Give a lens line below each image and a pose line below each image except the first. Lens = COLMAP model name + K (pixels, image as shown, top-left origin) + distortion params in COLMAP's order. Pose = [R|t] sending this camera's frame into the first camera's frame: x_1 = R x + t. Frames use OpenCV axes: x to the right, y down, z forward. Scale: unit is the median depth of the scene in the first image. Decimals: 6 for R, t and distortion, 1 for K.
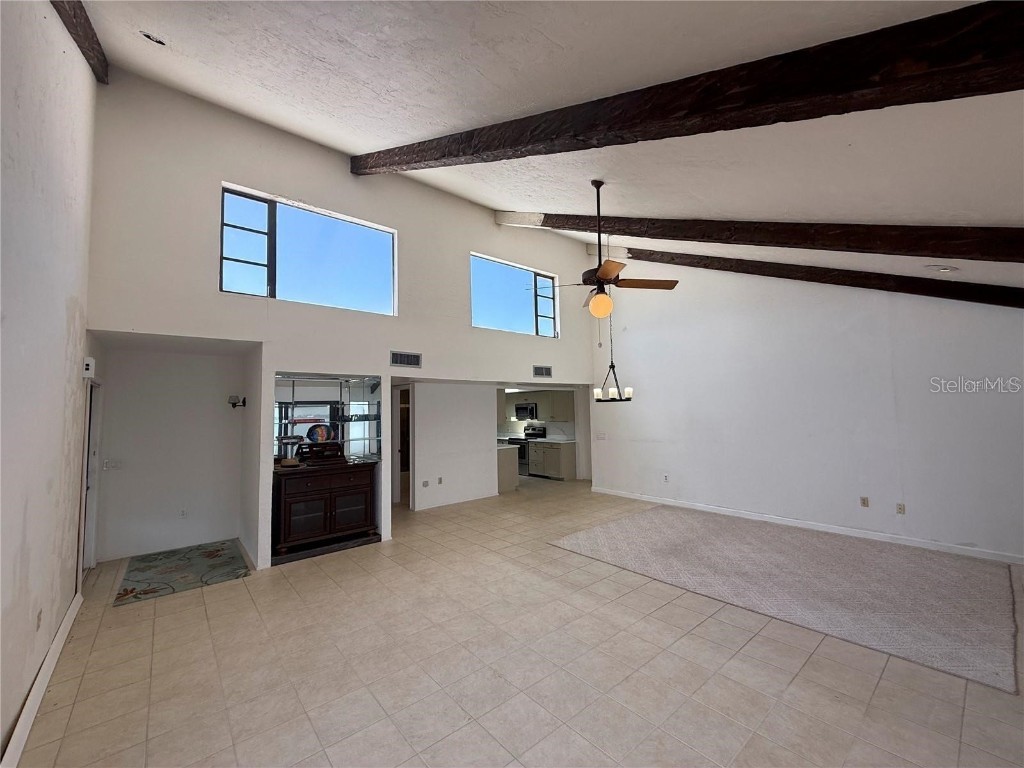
lens RADIAL K [[408.5, 0, 511.1], [0, 408.5, 389.1], [0, 0, 1]] dist [0.001997, -0.000696]
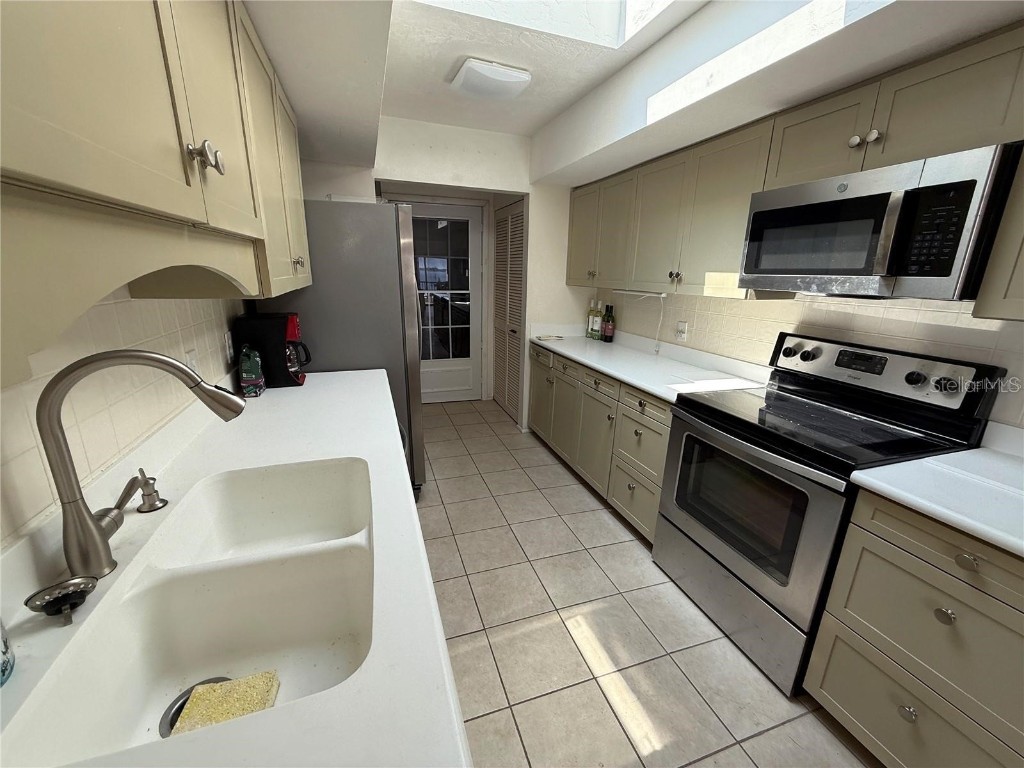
lens RADIAL K [[408.5, 0, 510.6], [0, 408.5, 384.3], [0, 0, 1]] dist [0.001997, -0.000696]
pose [[0.932687, 0.128050, -0.337192, -0.032728], [-0.014453, 0.947377, 0.319794, 0.132595], [0.360397, -0.293394, 0.885457, 1.816513]]
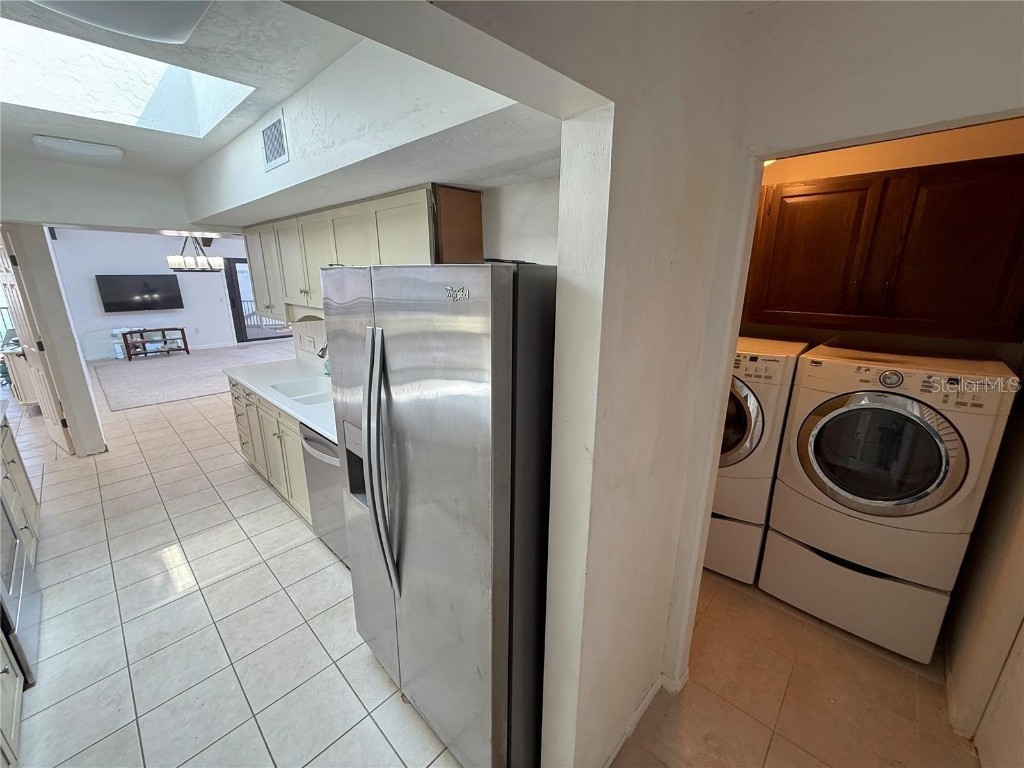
lens RADIAL K [[408.5, 0, 518.8], [0, 408.5, 386.7], [0, 0, 1]] dist [0.001997, -0.000696]
pose [[-0.992012, 0.044684, -0.117961, -0.411992], [0.017630, 0.975091, 0.221103, 0.112303], [0.124902, 0.217257, -0.968090, 2.548663]]
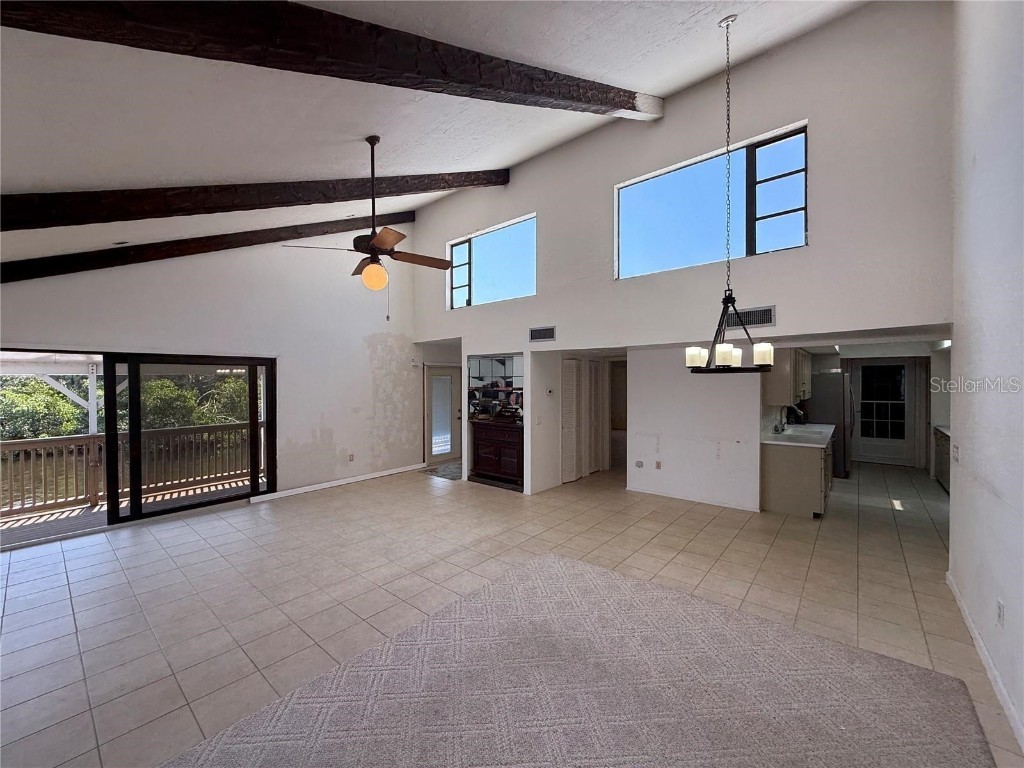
lens RADIAL K [[408.5, 0, 506.3], [0, 408.5, 387.3], [0, 0, 1]] dist [0.001997, -0.000696]
pose [[0.164202, 0.034052, -0.985839, 0.880021], [0.052685, 0.997675, 0.043236, 0.016428], [0.985019, -0.059039, 0.162026, 0.832675]]
